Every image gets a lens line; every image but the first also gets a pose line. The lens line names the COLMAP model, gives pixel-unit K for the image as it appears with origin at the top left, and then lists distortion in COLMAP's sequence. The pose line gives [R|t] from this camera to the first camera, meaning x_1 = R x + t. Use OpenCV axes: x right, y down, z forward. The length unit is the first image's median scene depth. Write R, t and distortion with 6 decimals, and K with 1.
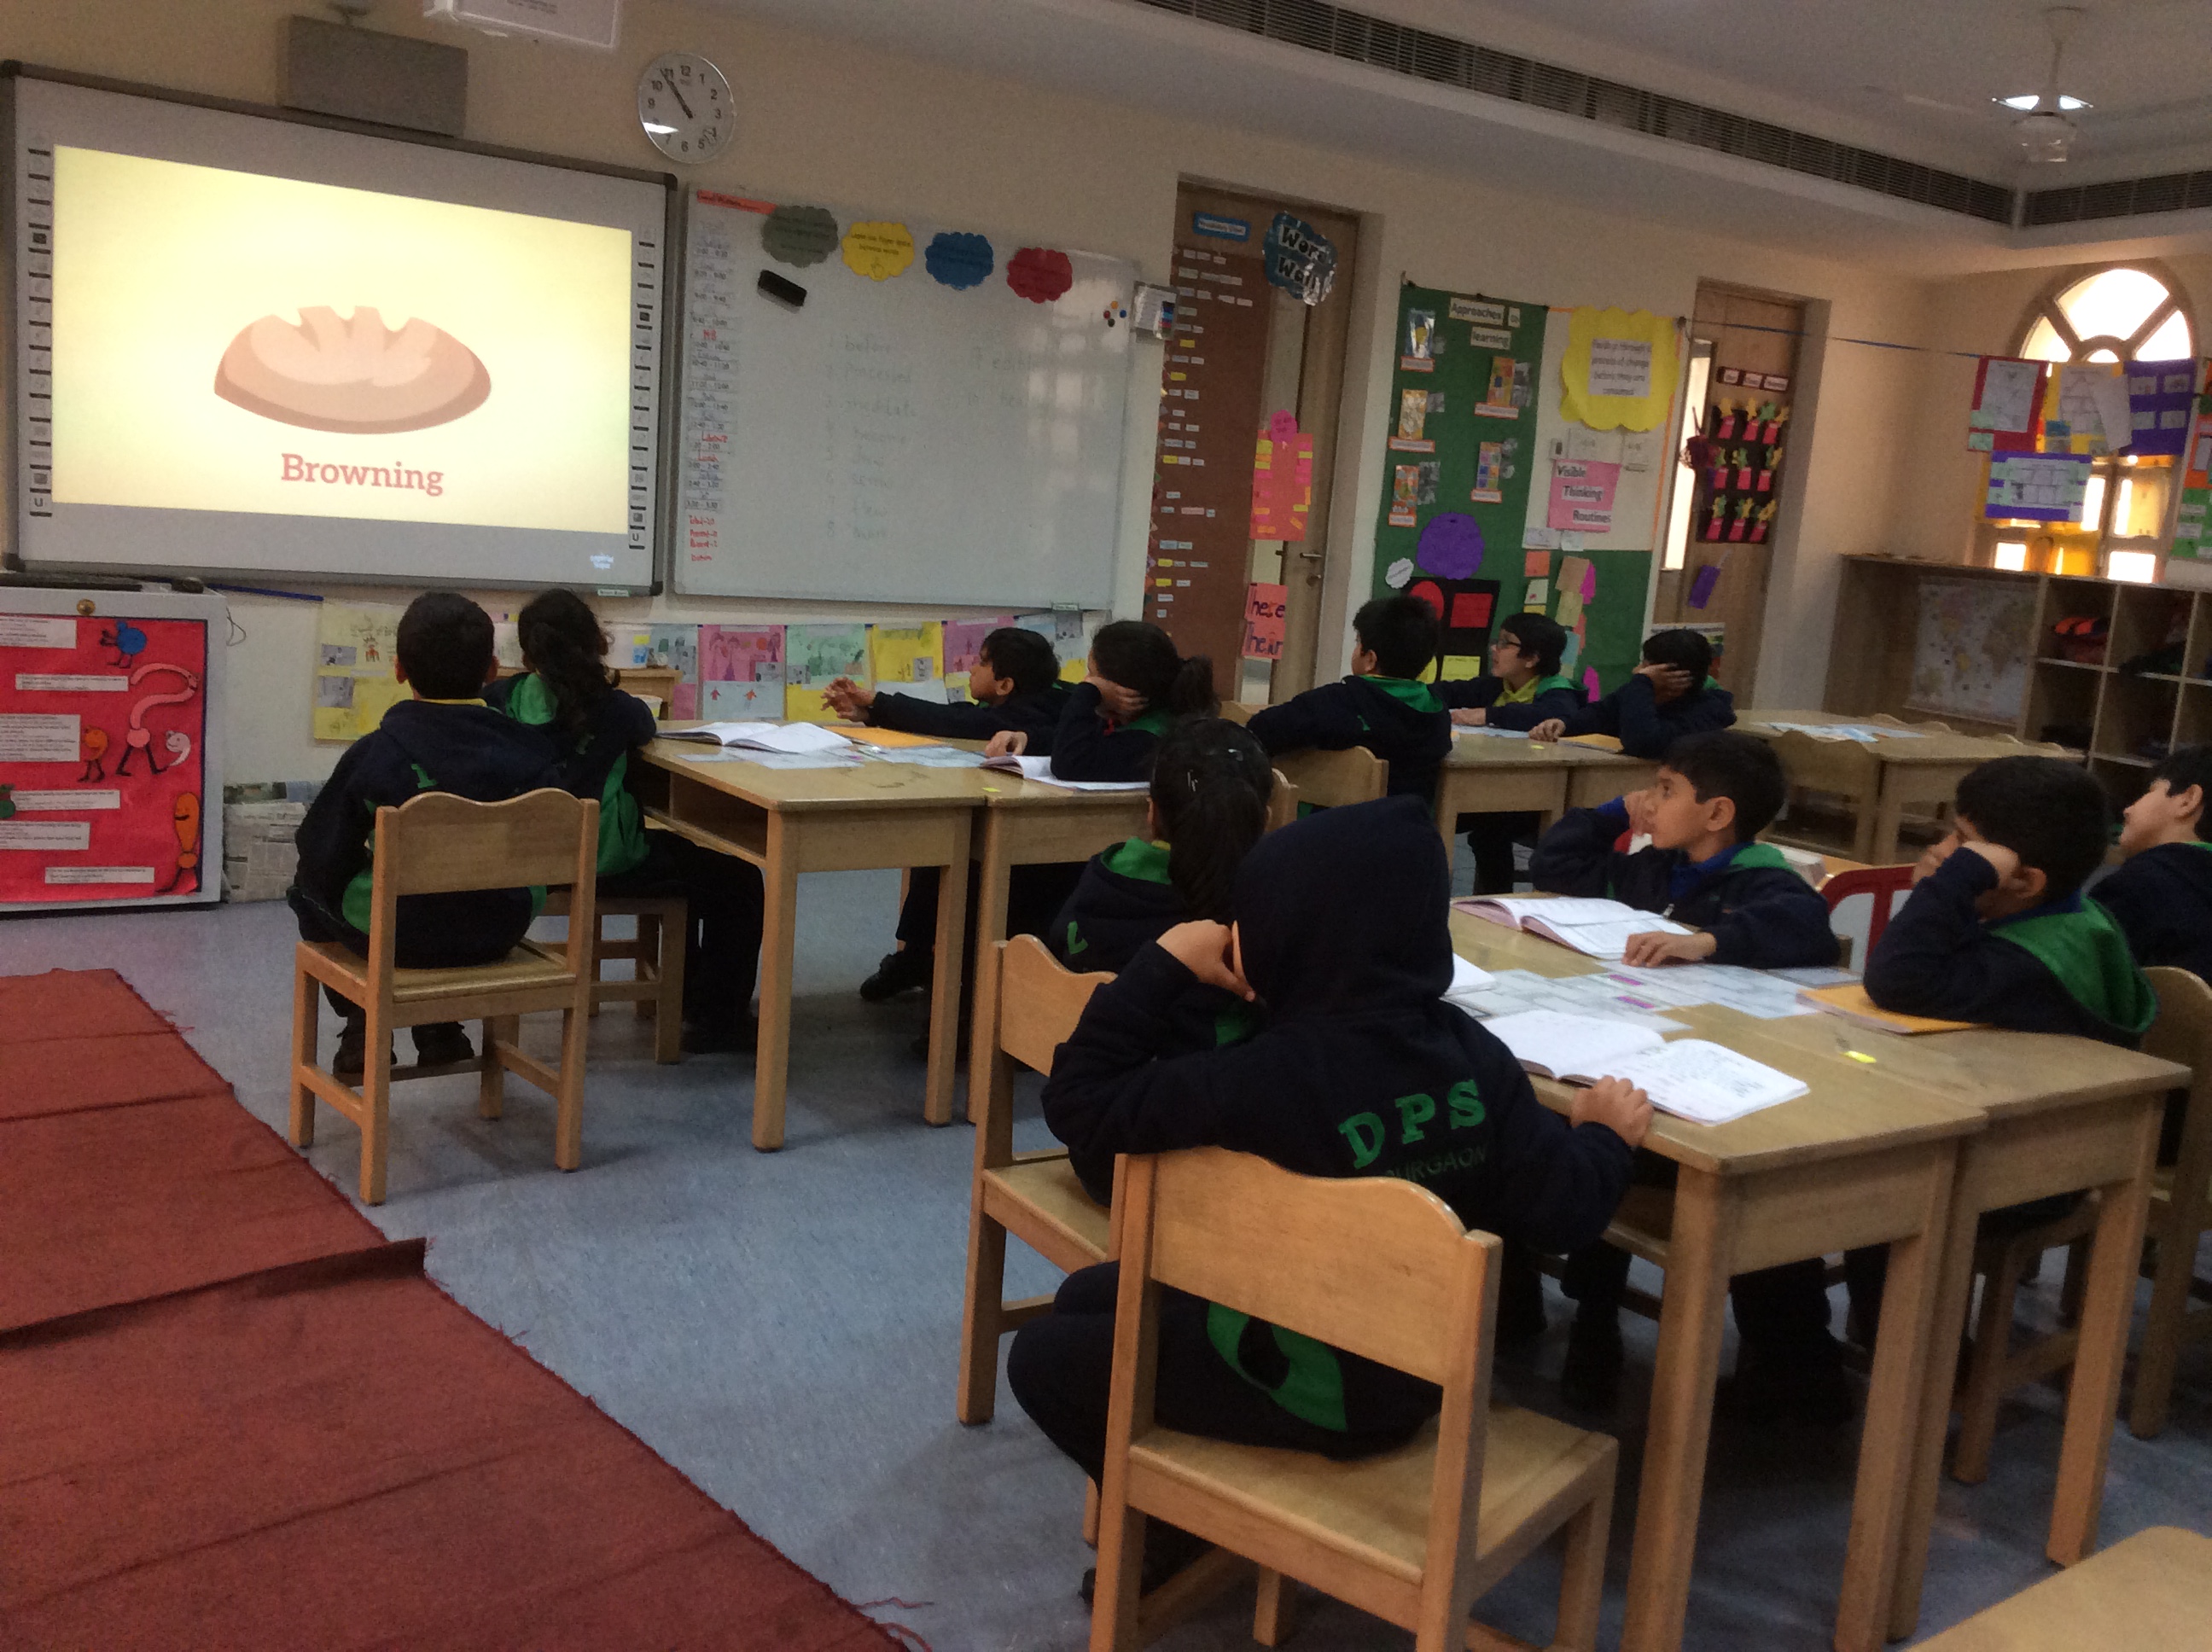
lens RADIAL K [[1997.0, 0, 1097.7], [0, 1997.0, 808.2], [0, 0, 1]] dist [0.131883, -0.243896]
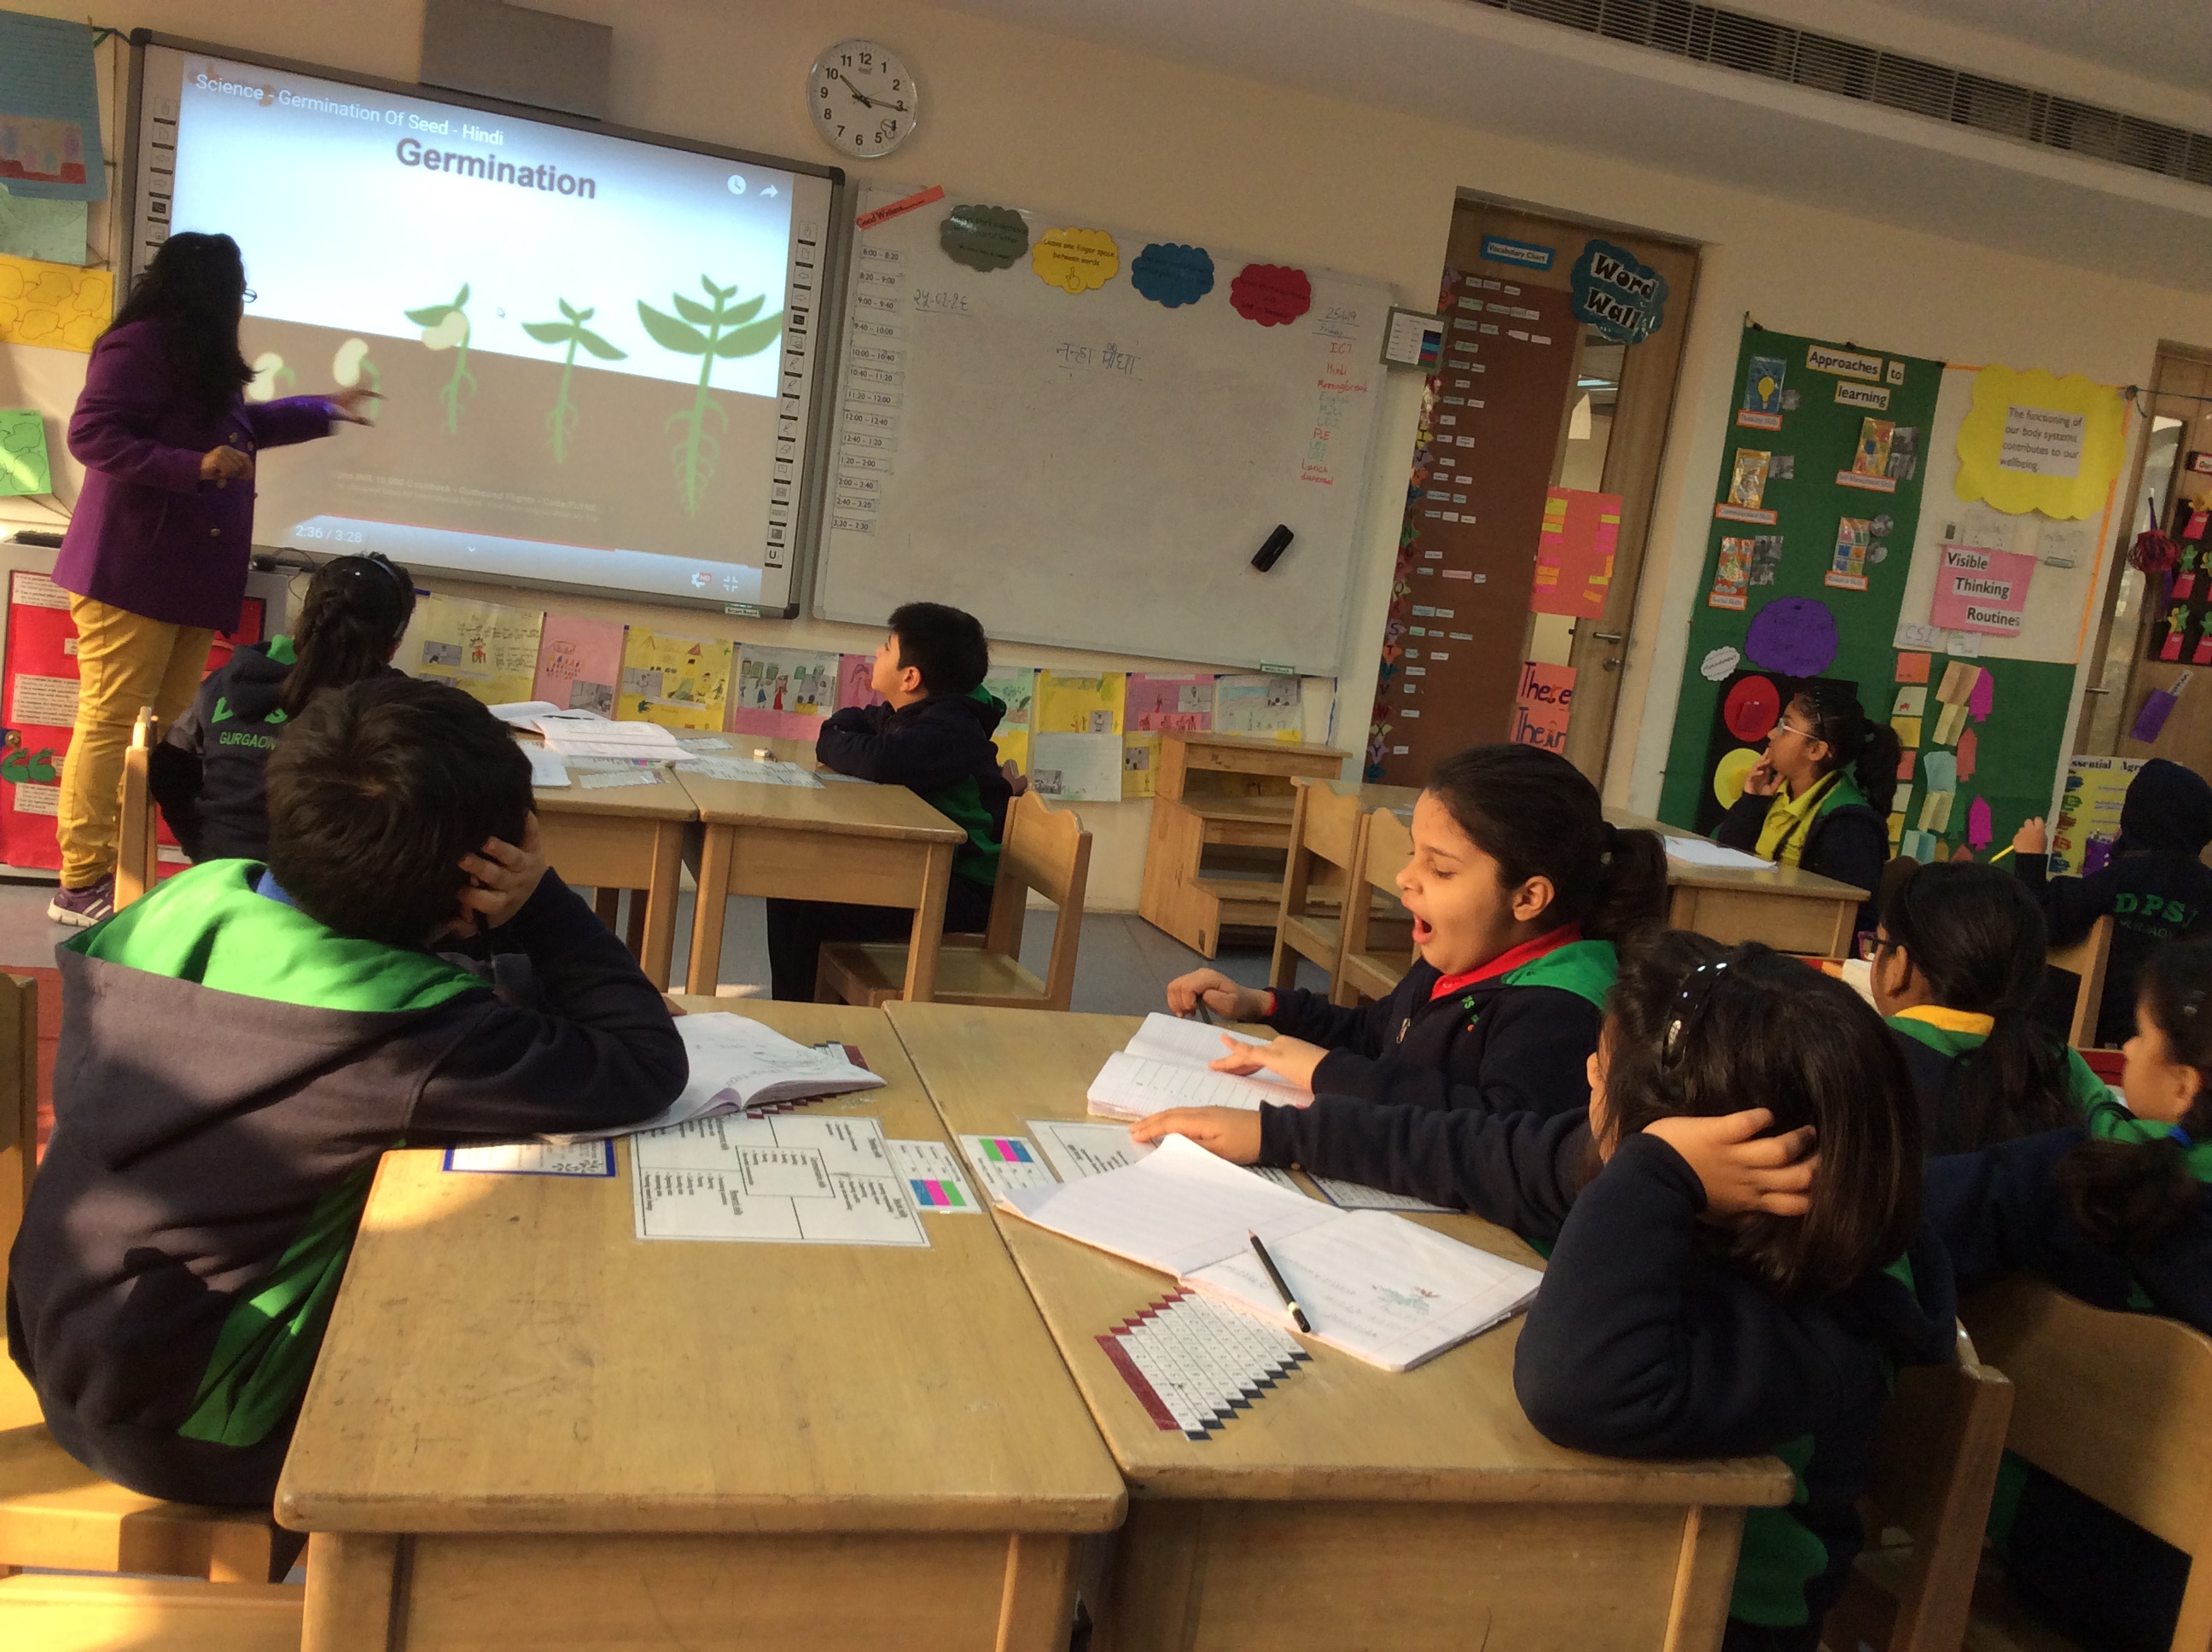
lens RADIAL K [[2024.7, 0, 1106.0], [0, 2024.7, 826.0], [0, 0, 1]] dist [0.133053, -0.252009]
pose [[0.960846, 0.088809, -0.262467, 0.174303], [-0.099983, 0.994552, -0.029503, 0.002955], [0.258416, 0.054590, 0.964490, 0.133518]]
